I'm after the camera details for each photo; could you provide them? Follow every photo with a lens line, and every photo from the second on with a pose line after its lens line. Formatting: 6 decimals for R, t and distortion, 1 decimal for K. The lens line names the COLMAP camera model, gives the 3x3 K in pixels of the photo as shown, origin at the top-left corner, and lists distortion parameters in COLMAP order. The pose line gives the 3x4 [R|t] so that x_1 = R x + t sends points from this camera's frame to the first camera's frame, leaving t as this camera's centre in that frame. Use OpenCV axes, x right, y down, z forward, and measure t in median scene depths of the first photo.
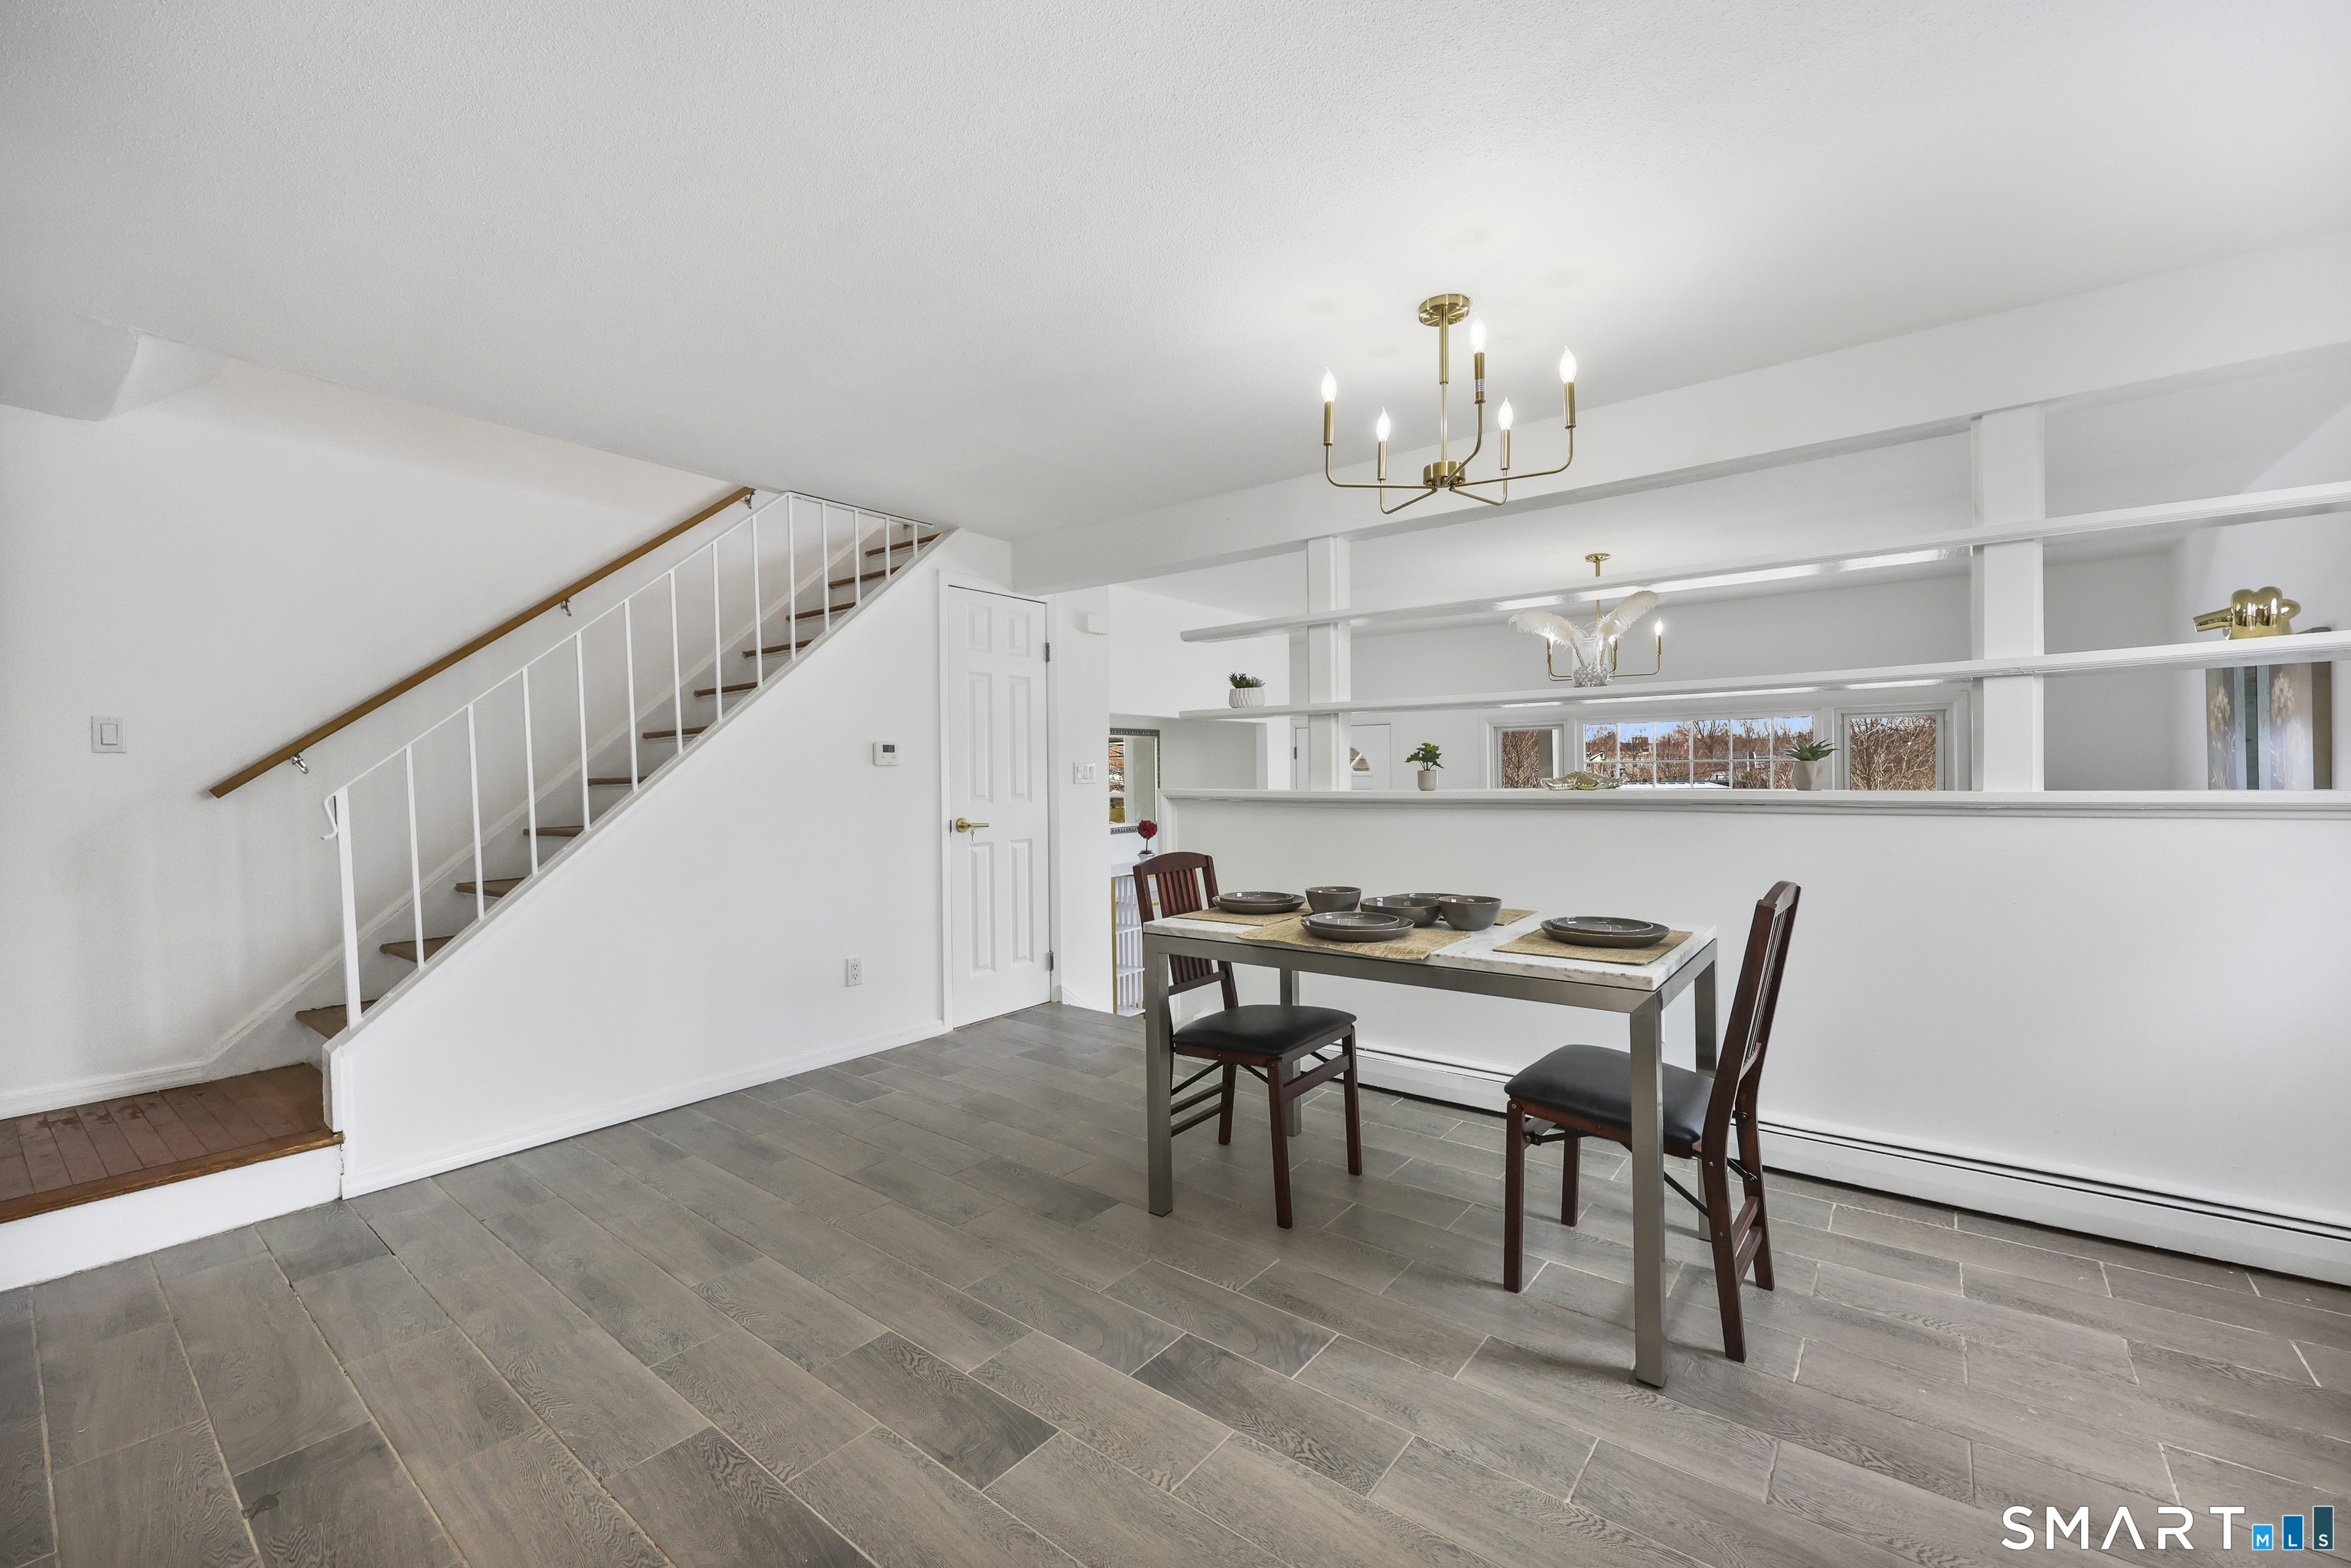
lens RADIAL K [[950.9, 0, 1188.5], [0, 950.9, 777.7], [0, 0, 1]] dist [-0.000457, 0.000022]
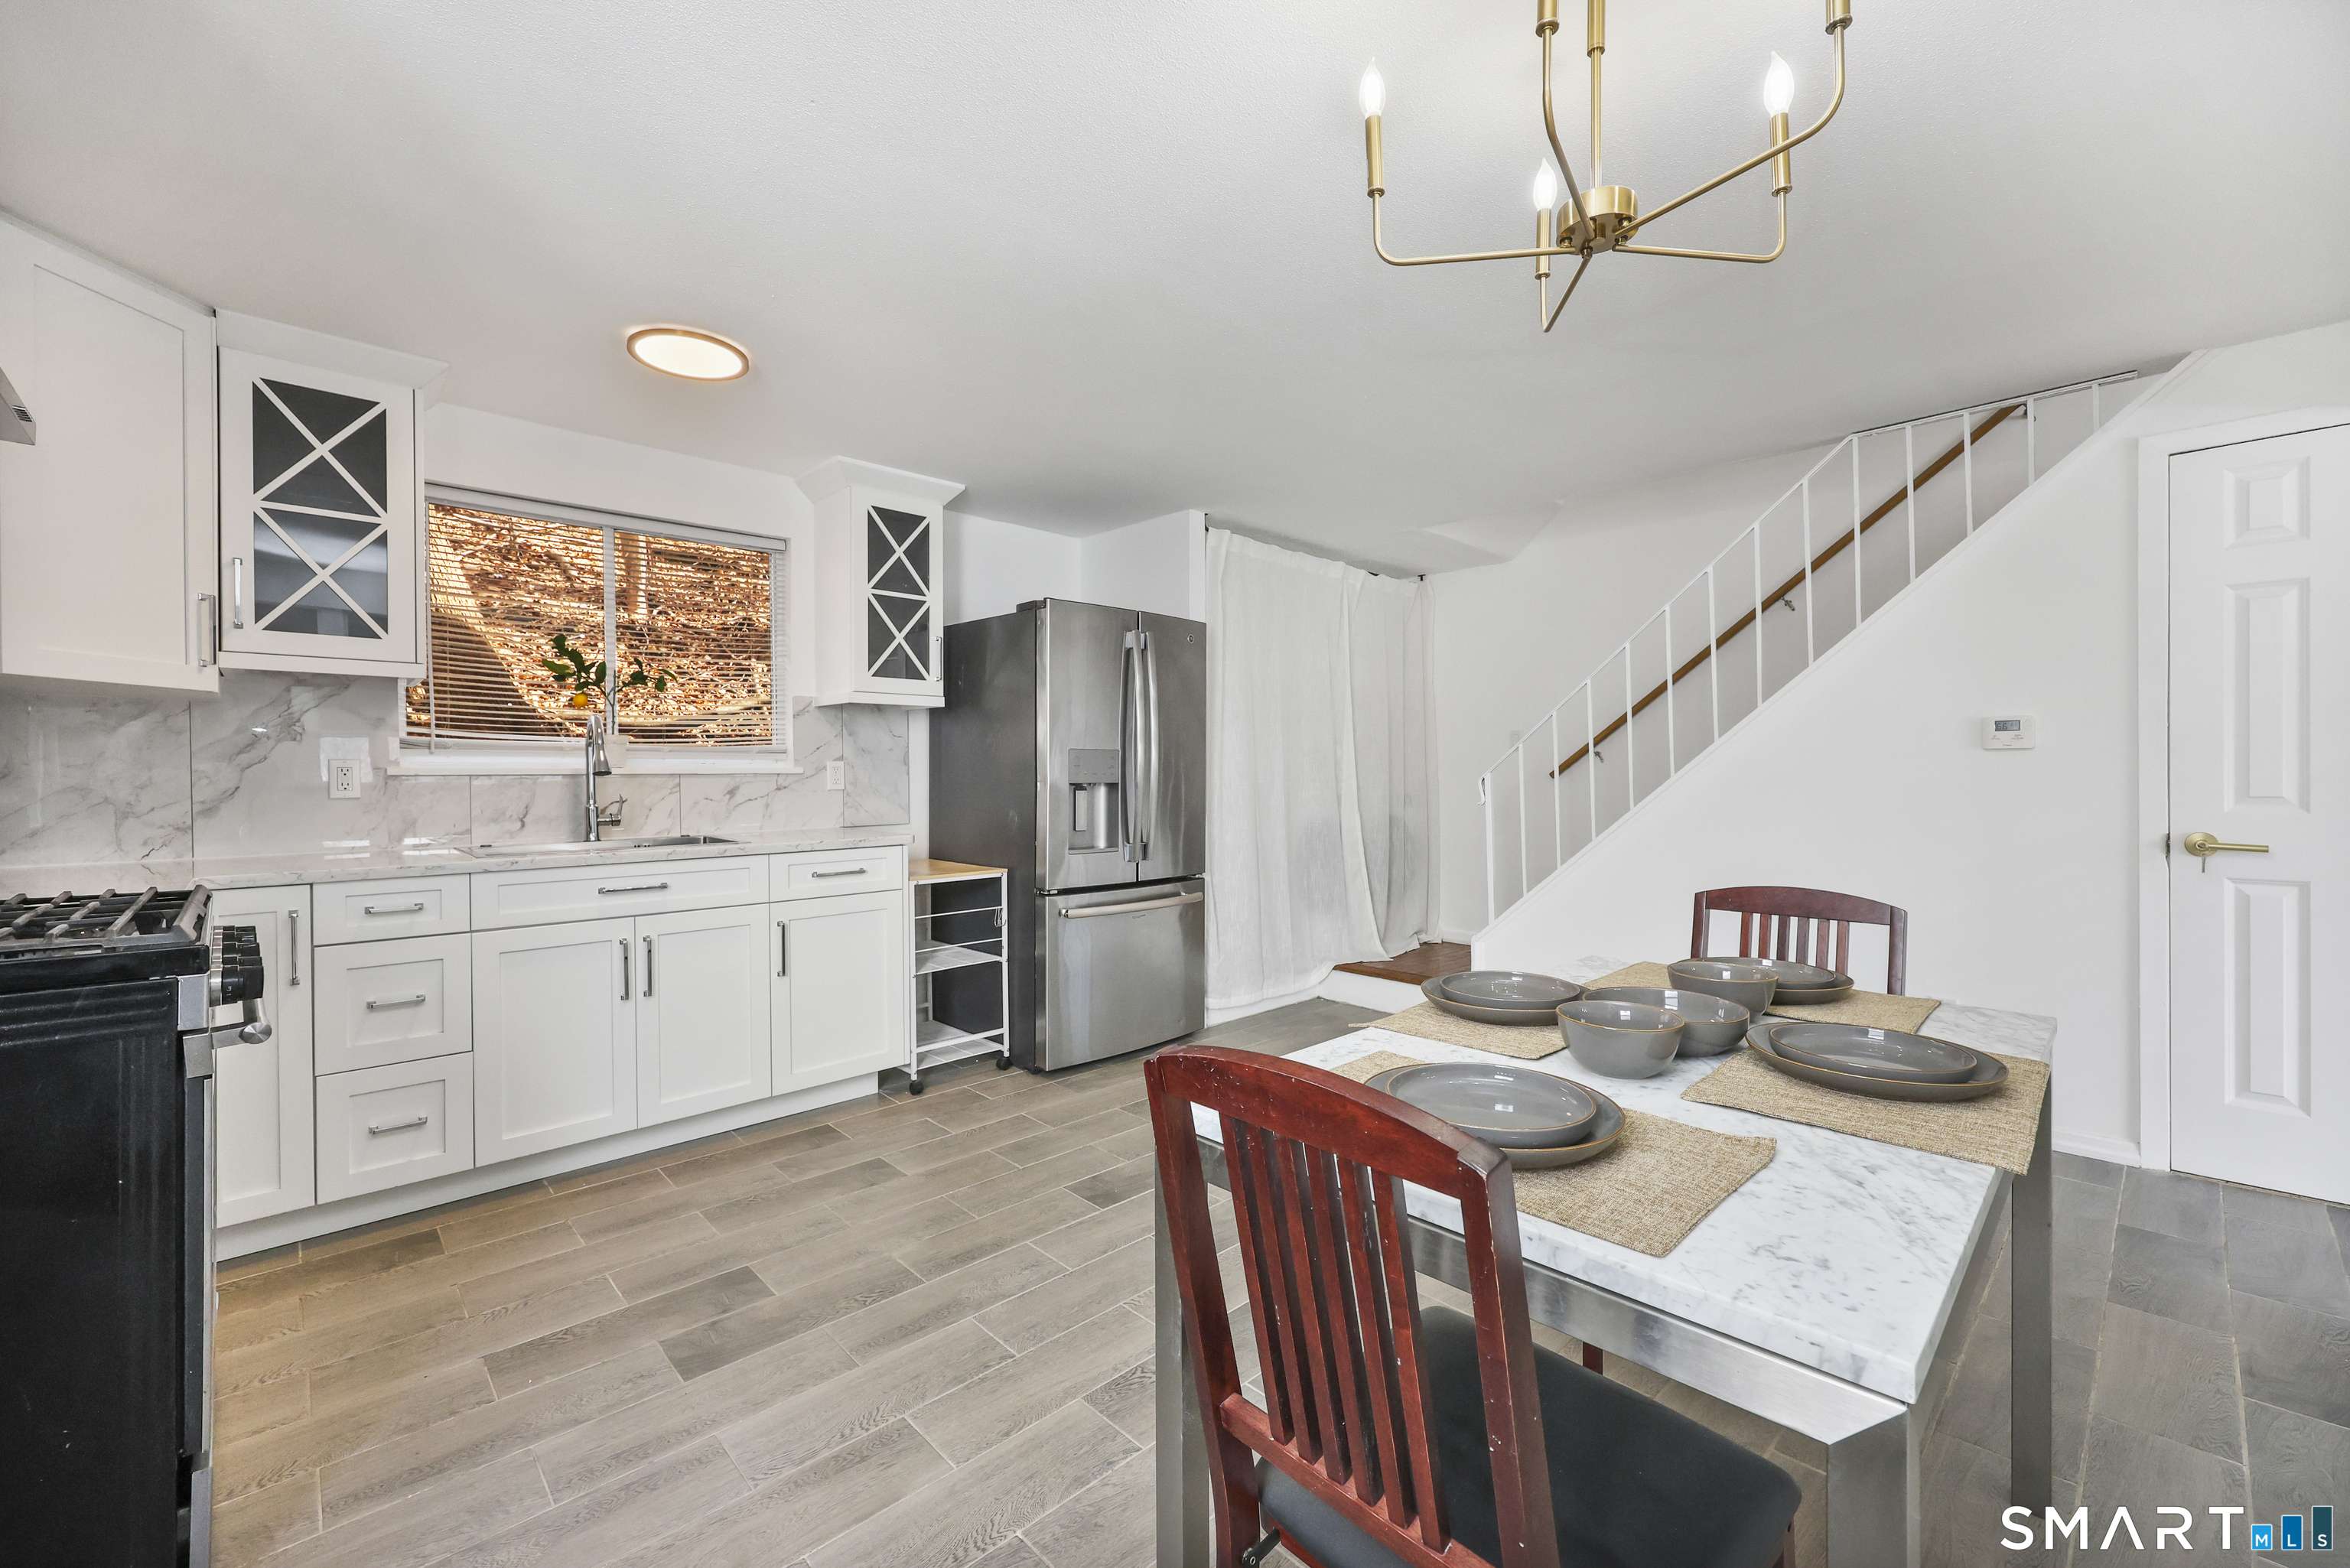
lens RADIAL K [[960.2, 0, 1190.1], [0, 960.2, 782.8], [0, 0, 1]] dist [0.003195, 0.000153]
pose [[-0.138050, 0.022728, -0.990164, 0.854629], [0.003383, 0.999742, 0.022477, -0.010358], [0.990419, -0.000247, -0.138092, 0.846097]]
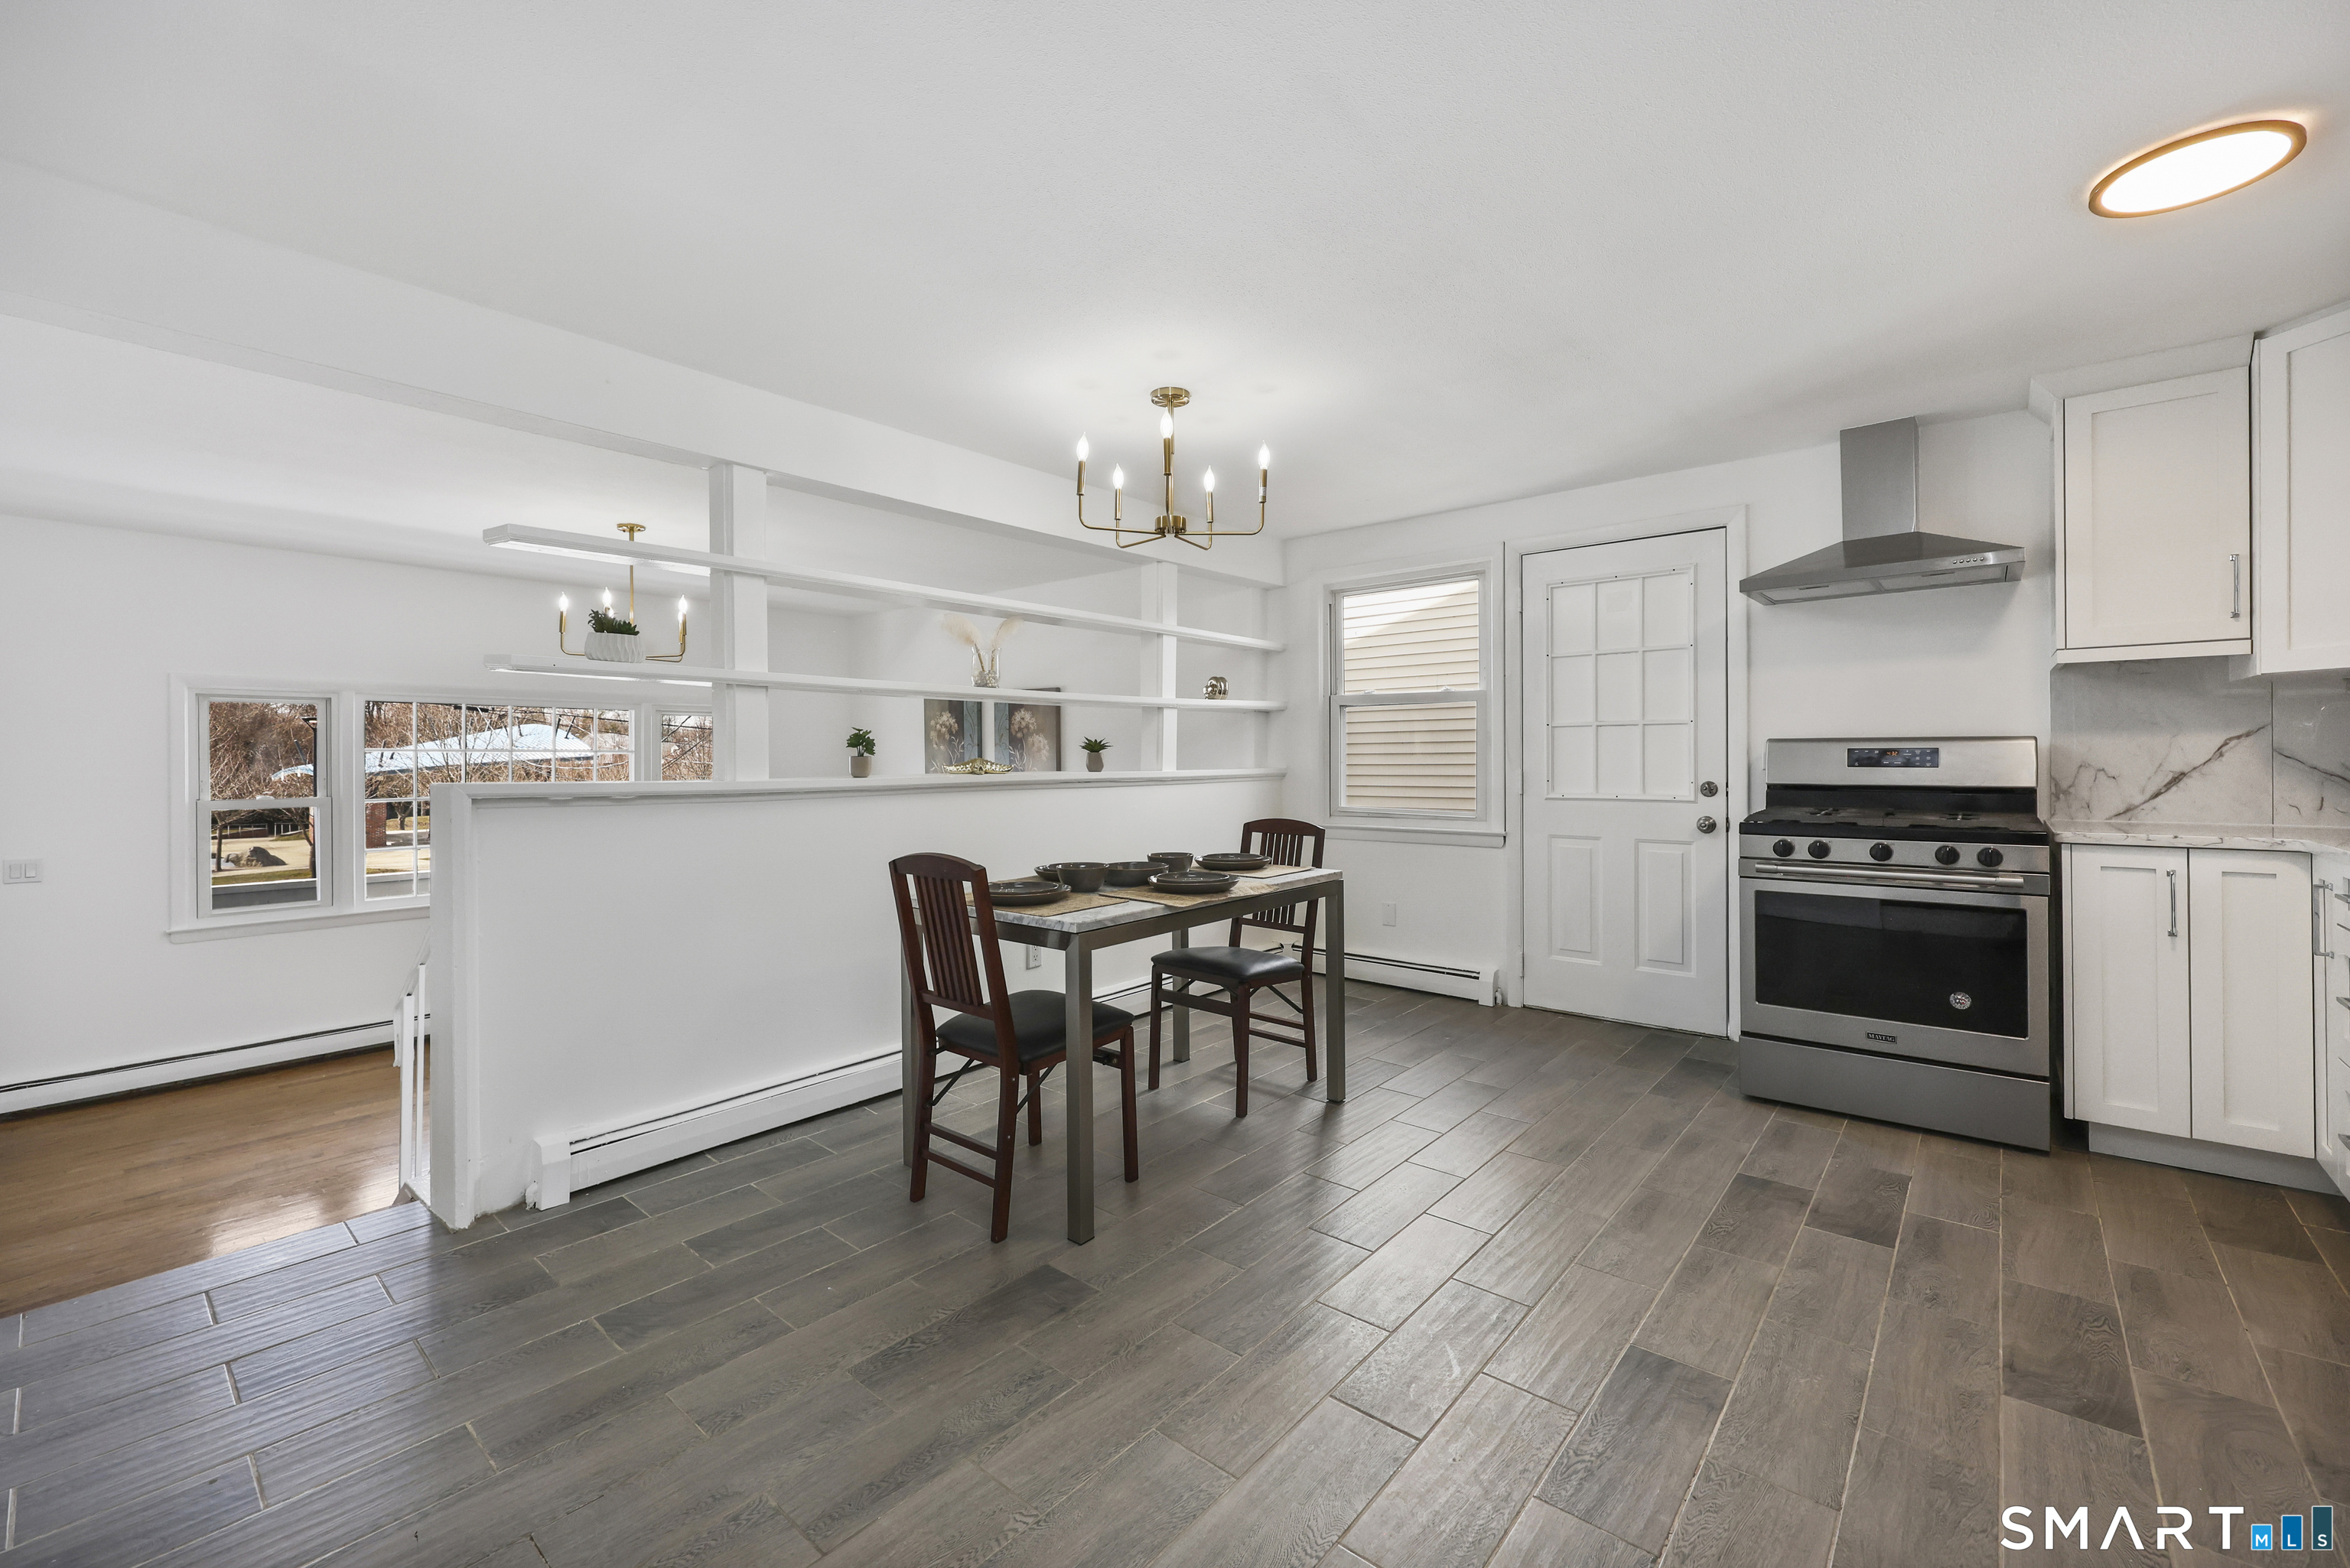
lens RADIAL K [[952.5, 0, 1174.7], [0, 952.5, 765.0], [0, 0, 1]] dist [0.000499, -0.000231]
pose [[0.051895, 0.005112, 0.998639, -1.014977], [0.008864, 0.999945, -0.005579, 0.012575], [-0.998613, 0.009141, 0.051847, 0.932463]]
